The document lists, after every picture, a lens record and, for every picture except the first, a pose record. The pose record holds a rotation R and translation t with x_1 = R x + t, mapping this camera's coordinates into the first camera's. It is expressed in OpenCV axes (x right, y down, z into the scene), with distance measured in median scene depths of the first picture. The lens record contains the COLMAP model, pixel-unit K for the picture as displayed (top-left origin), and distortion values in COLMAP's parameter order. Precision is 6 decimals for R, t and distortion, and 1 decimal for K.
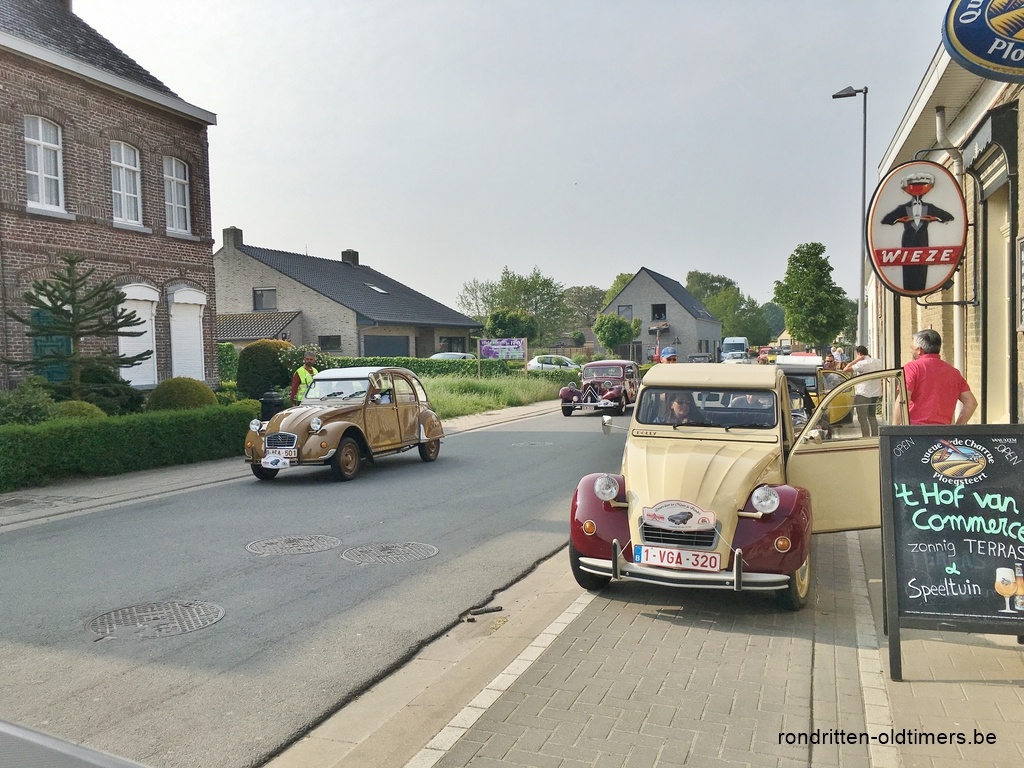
lens RADIAL K [[864.0, 0, 513.9], [0, 864.0, 403.6], [0, 0, 1]] dist [0.076328, -0.099453]
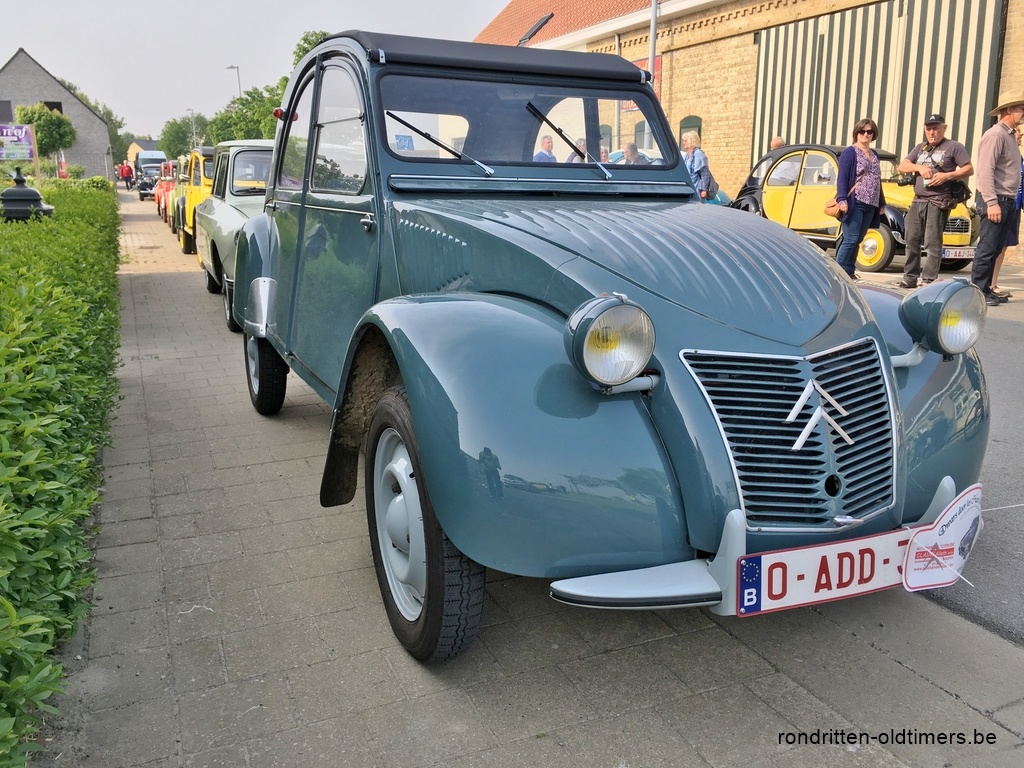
lens RADIAL K [[864.0, 0, 513.6], [0, 864.0, 383.3], [0, 0, 1]] dist [0.076328, -0.099453]
pose [[0.725871, -0.148423, 0.671626, -0.126014], [0.033599, 0.982927, 0.180904, 0.002073], [-0.687010, -0.108747, 0.718465, 0.209851]]
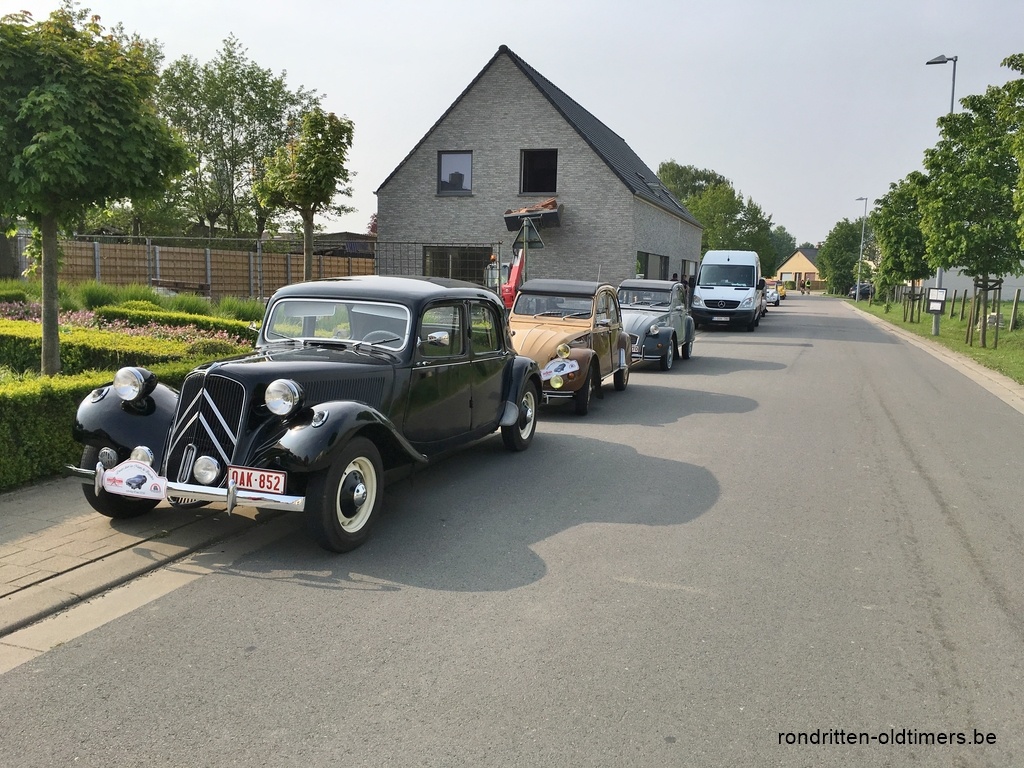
lens RADIAL K [[864.0, 0, 513.1], [0, 864.0, 383.6], [0, 0, 1]] dist [0.076328, -0.099453]
pose [[0.998485, 0.048963, 0.025106, 0.213403], [-0.050489, 0.996655, 0.064270, -0.052738], [-0.021876, -0.065440, 0.997617, 0.871926]]
